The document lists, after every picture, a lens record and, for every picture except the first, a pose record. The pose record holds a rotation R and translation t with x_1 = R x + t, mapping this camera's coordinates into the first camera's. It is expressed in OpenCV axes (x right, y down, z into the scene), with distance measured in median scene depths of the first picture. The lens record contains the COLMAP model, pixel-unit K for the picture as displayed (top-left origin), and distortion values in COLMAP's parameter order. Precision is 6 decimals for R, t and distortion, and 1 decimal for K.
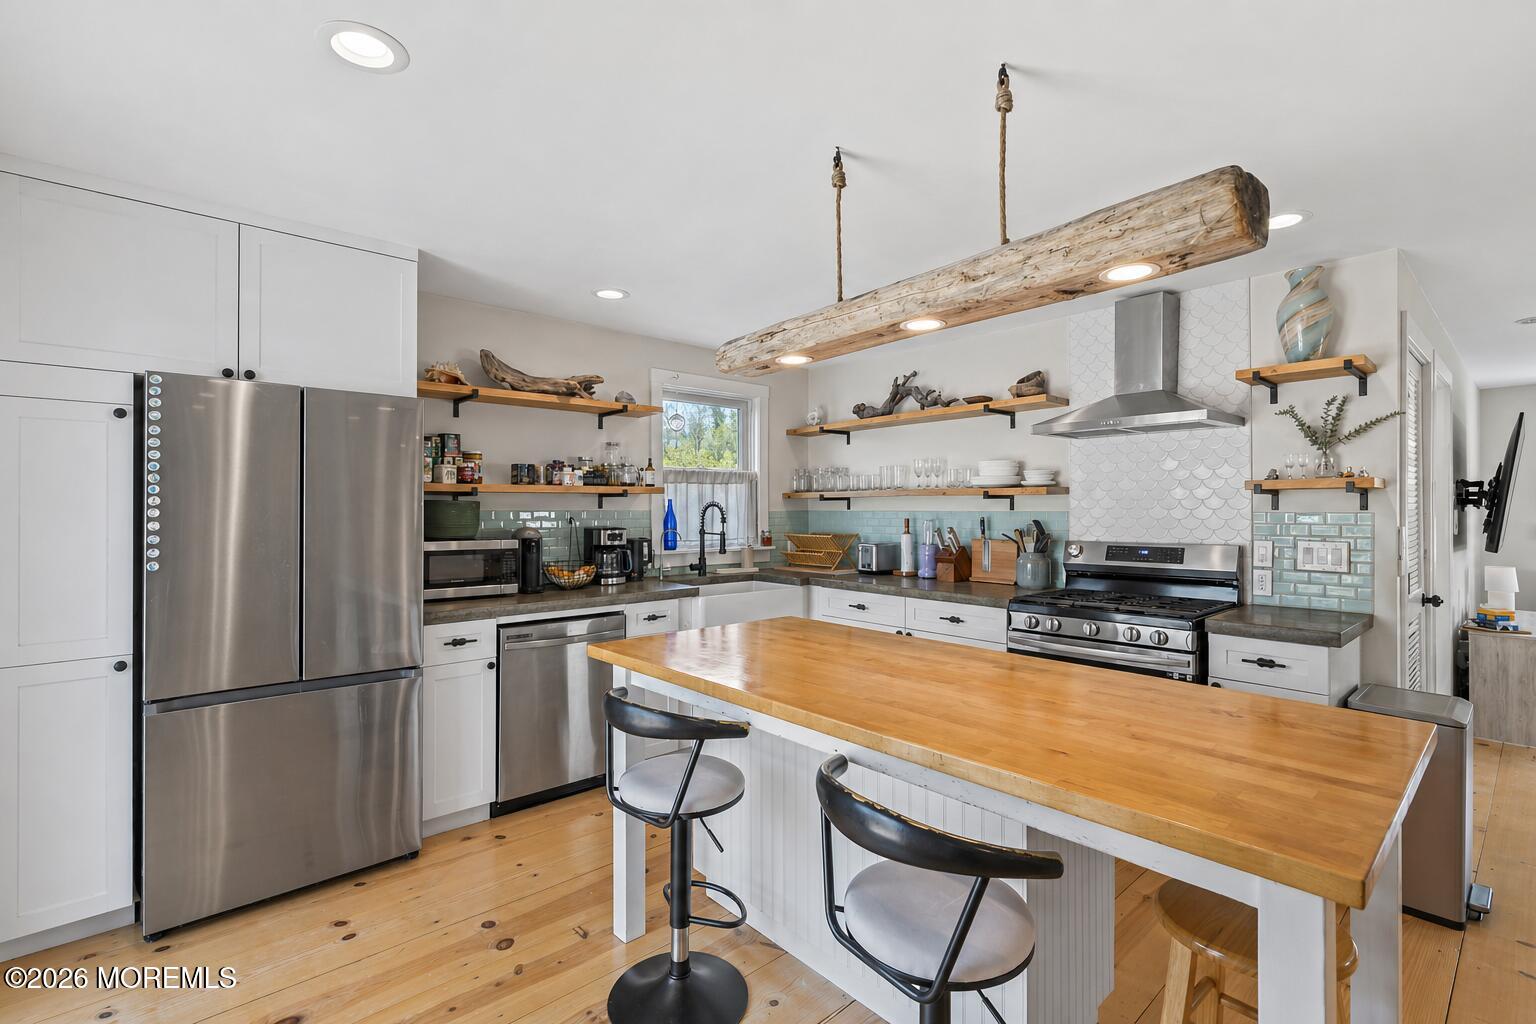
lens RADIAL K [[710.5, 0, 770.2], [0, 710.5, 518.7], [0, 0, 1]] dist [-0.001503, -0.000262]
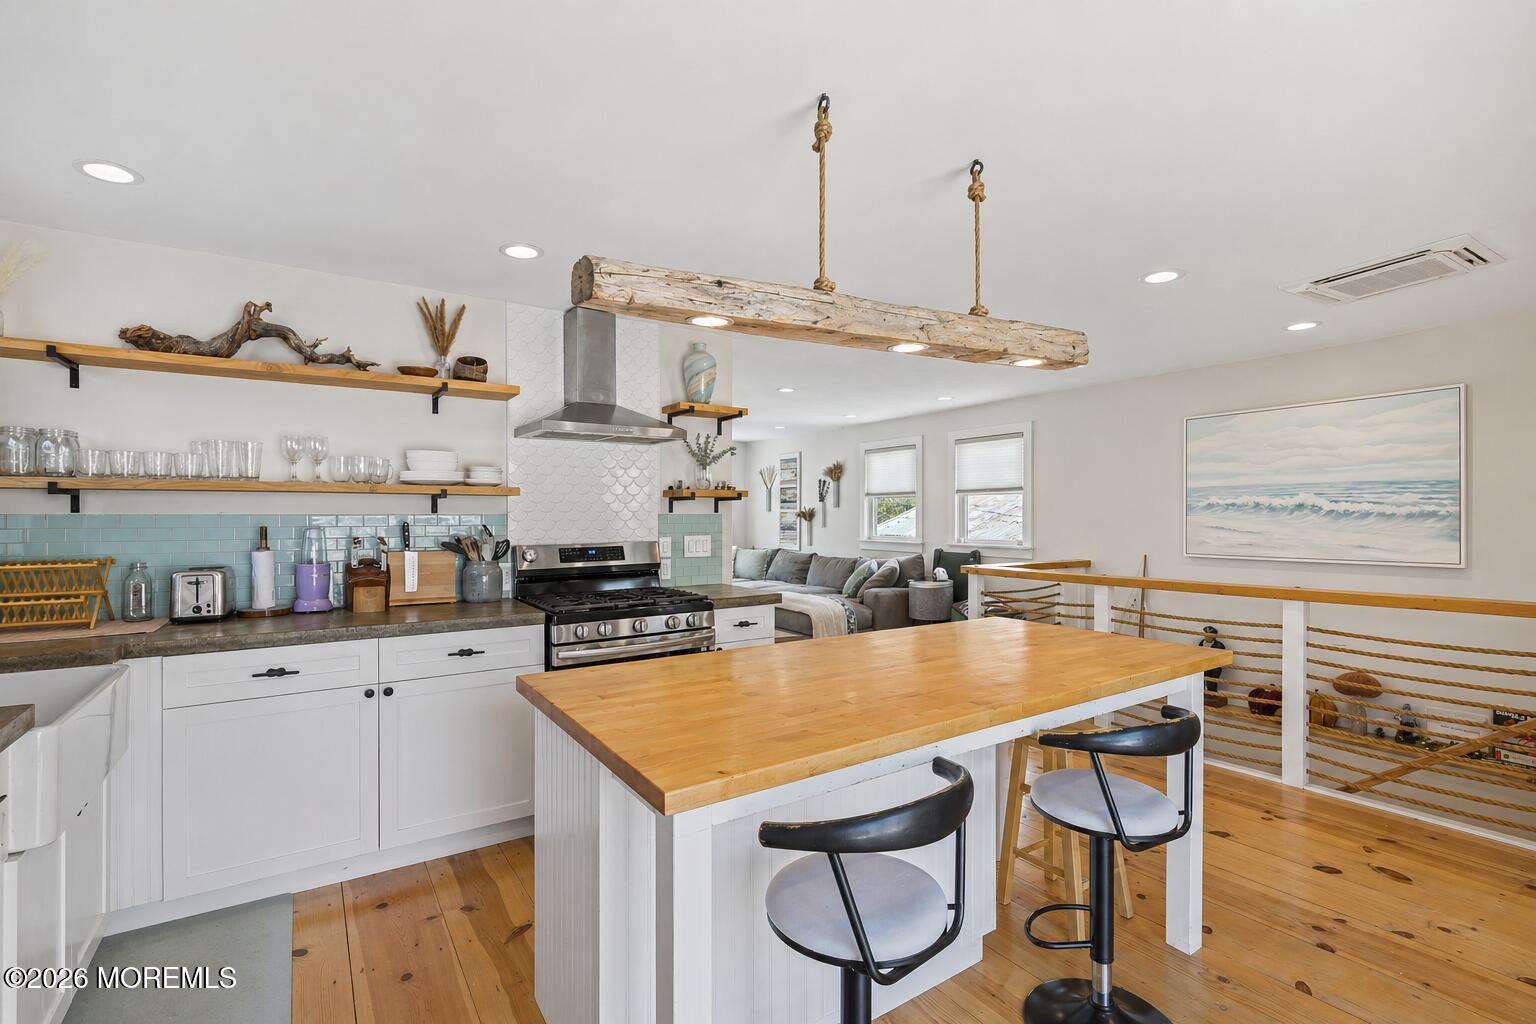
lens RADIAL K [[710.5, 0, 770.2], [0, 710.5, 518.7], [0, 0, 1]] dist [-0.001503, -0.000262]
pose [[0.133519, -0.008274, 0.991012, -0.470673], [0.010632, 0.999920, 0.006916, -0.007672], [-0.990989, 0.009613, 0.133597, 0.555344]]
